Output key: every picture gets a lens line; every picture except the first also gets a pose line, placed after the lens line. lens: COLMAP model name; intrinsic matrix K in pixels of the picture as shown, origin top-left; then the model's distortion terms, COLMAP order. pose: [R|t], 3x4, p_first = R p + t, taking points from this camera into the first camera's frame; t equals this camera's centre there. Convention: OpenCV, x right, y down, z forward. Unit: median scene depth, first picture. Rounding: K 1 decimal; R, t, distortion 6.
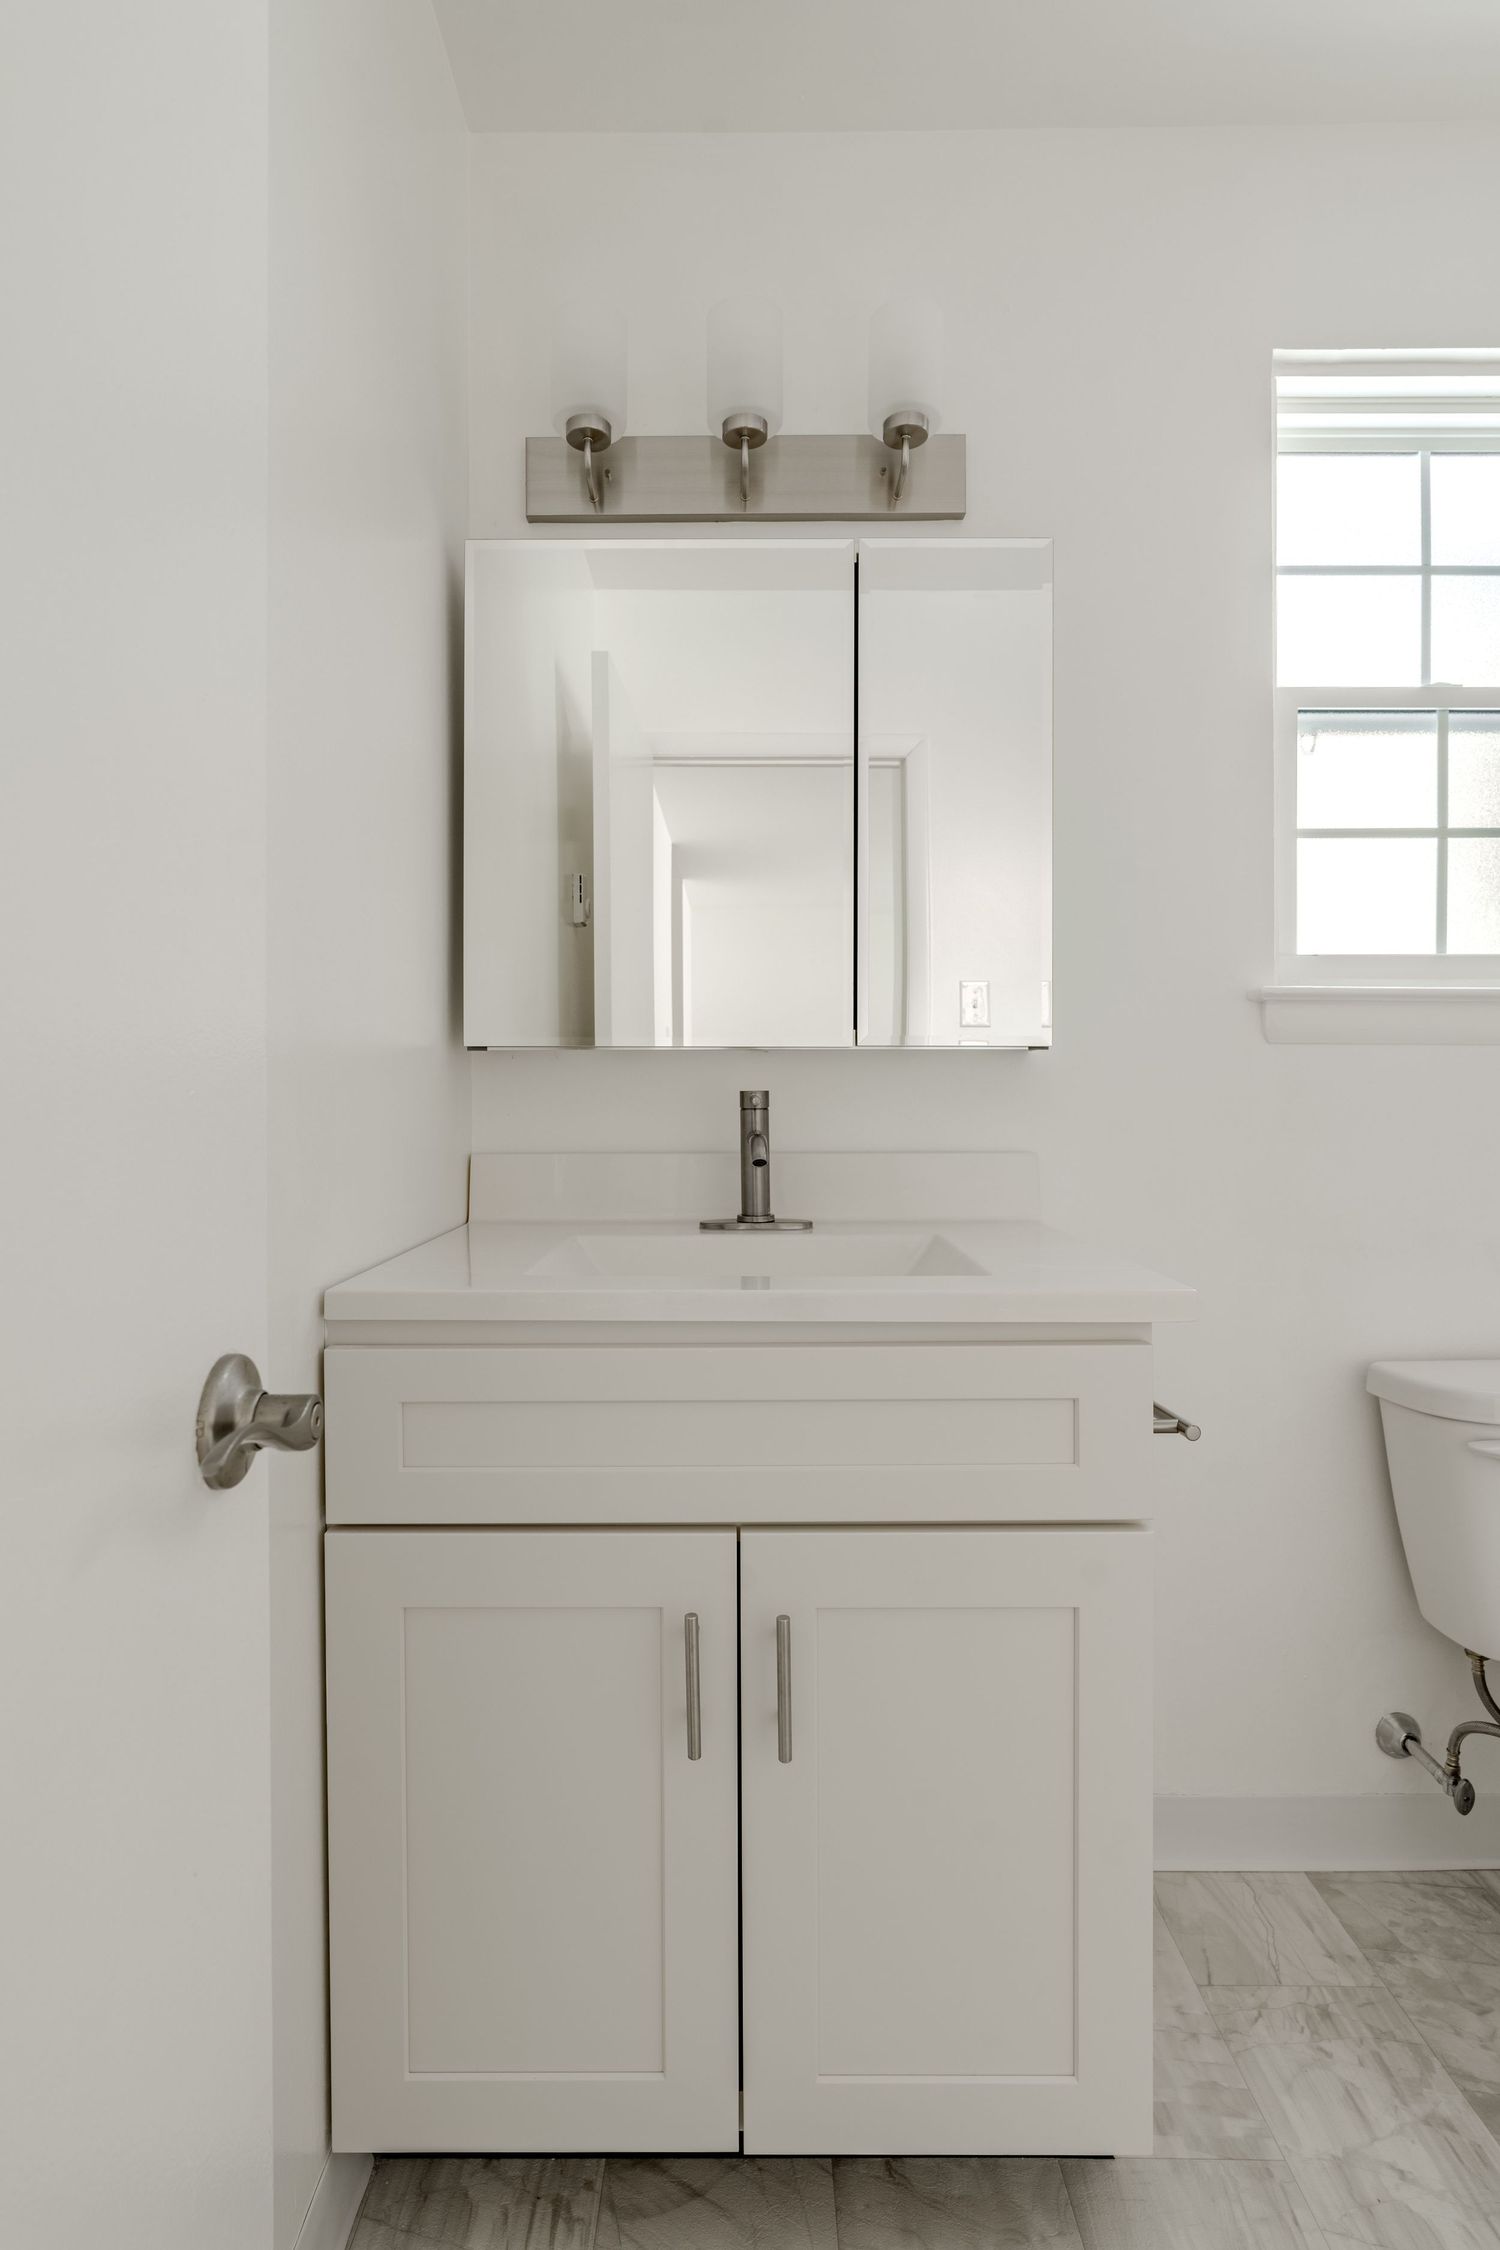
lens RADIAL K [[1144.0, 0, 750.0], [0, 1144.0, 1125.0], [0, 0, 1]] dist [-0.011470, 0.002384]
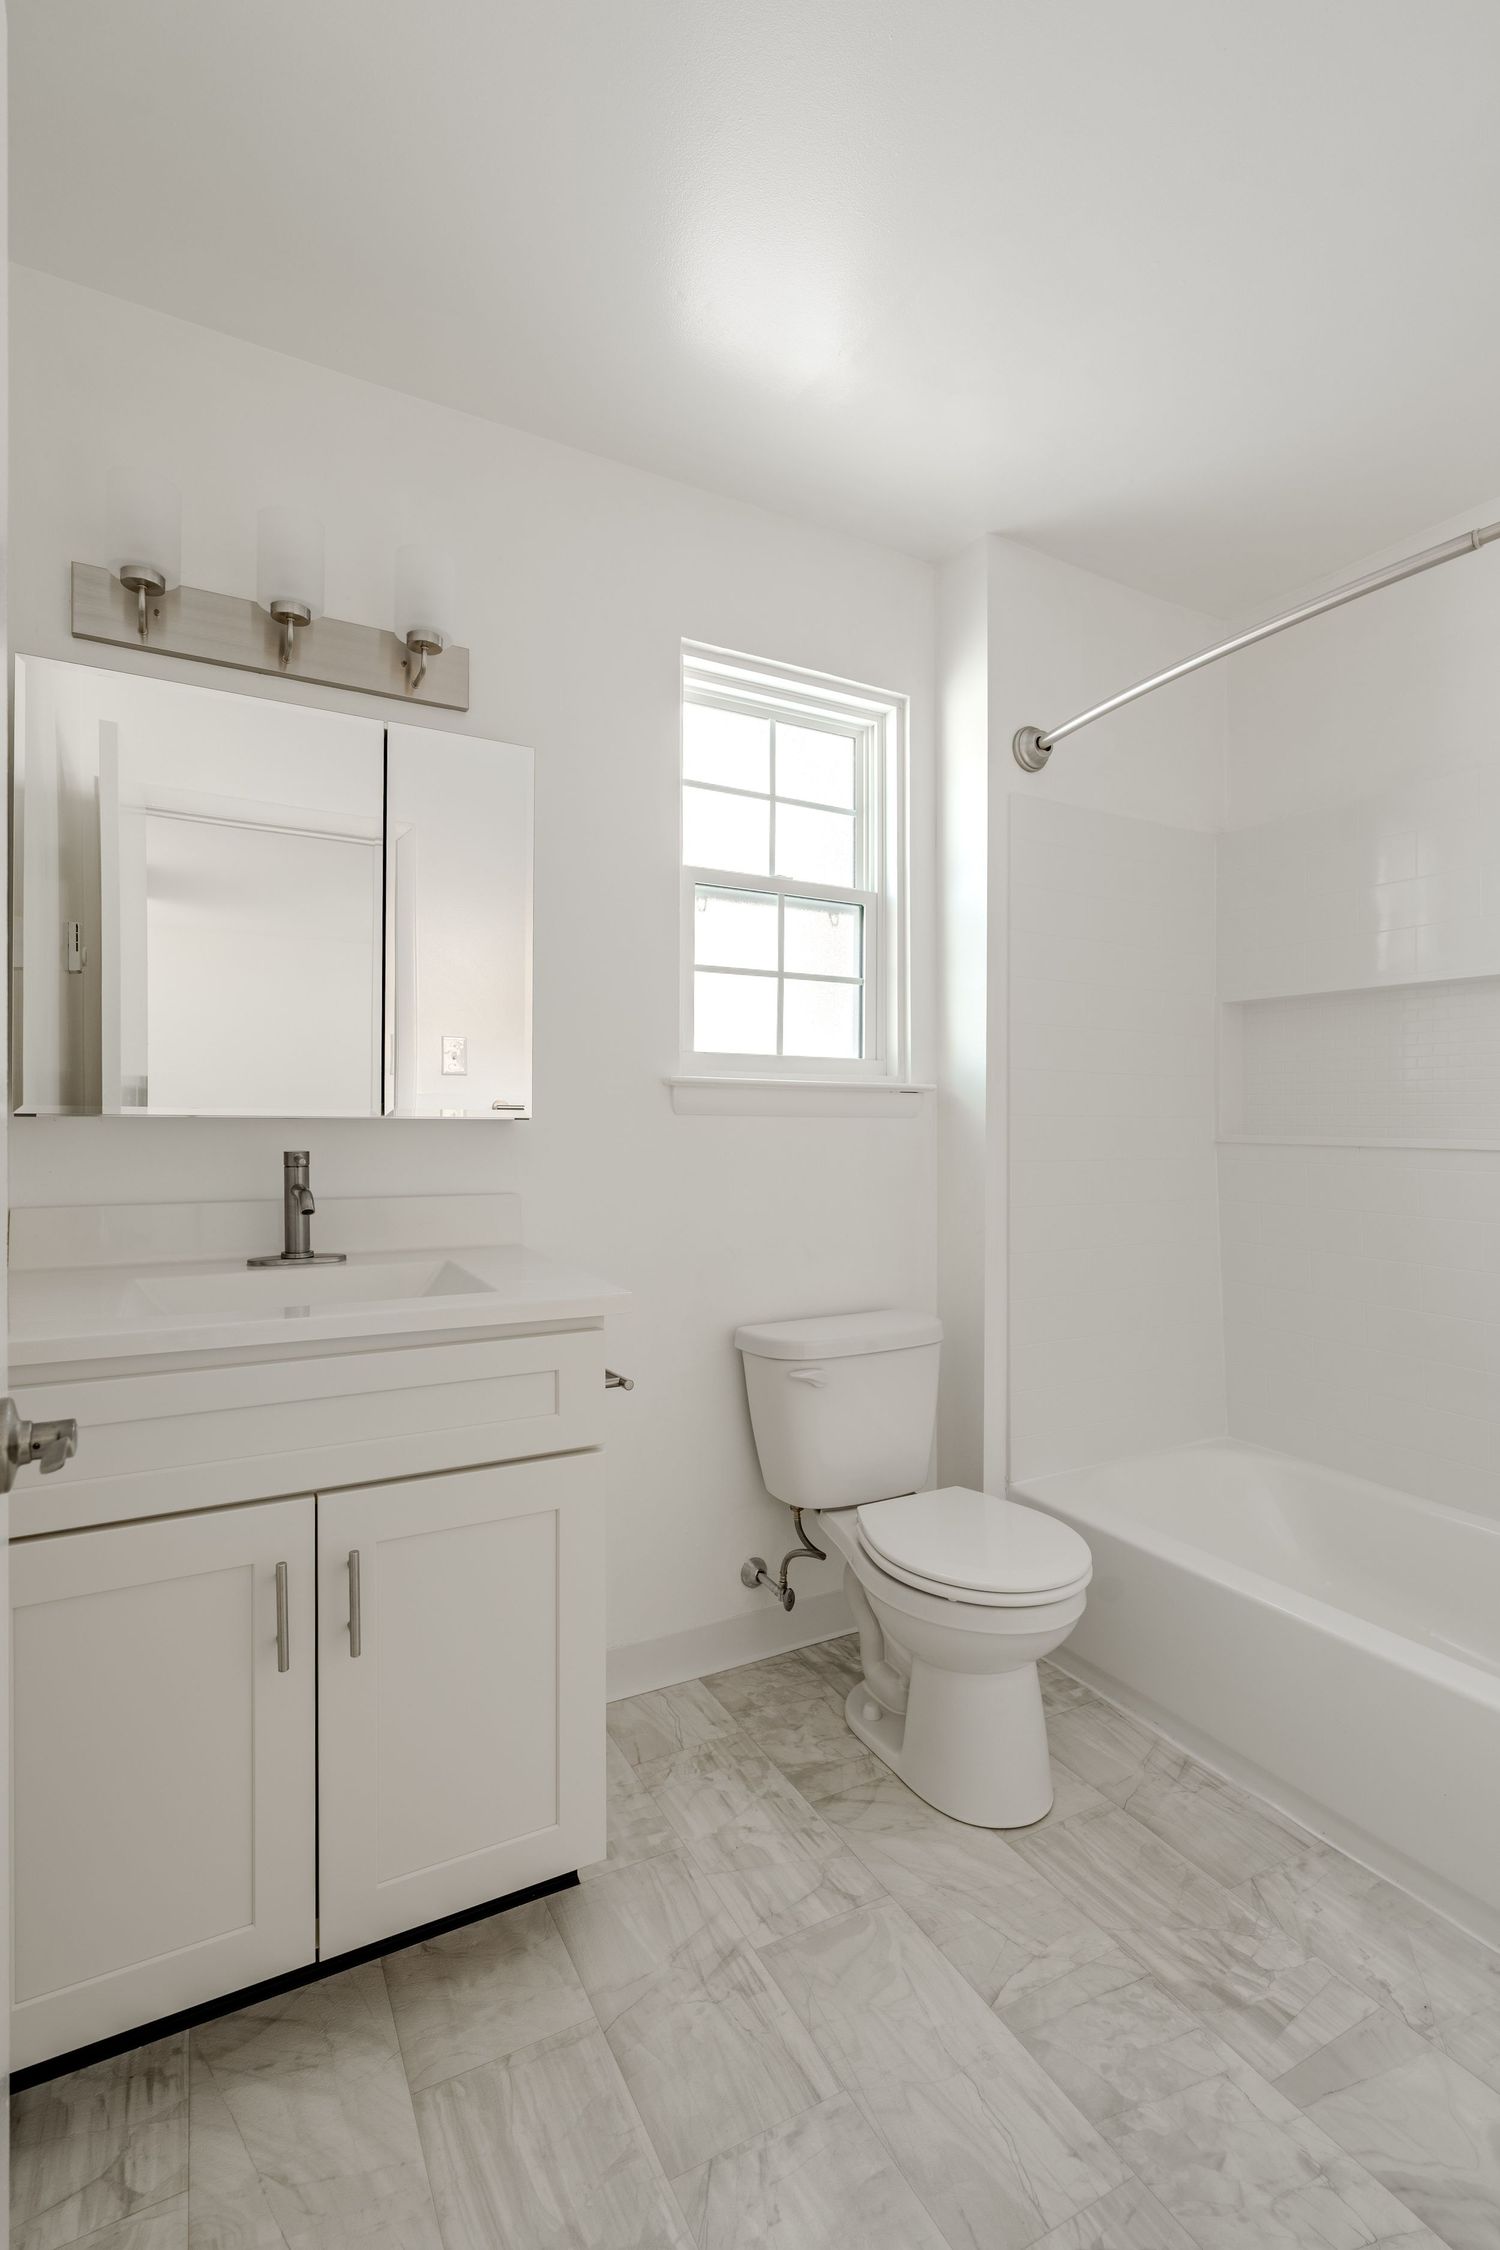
lens RADIAL K [[1036.3, 0, 745.9], [0, 1036.3, 1086.5], [0, 0, 1]] dist [-0.000441, 0.000461]
pose [[0.883113, 0.018423, 0.468798, -0.111228], [0.002590, 0.999022, -0.044139, -0.058118], [-0.469153, 0.040194, 0.882202, -0.266501]]
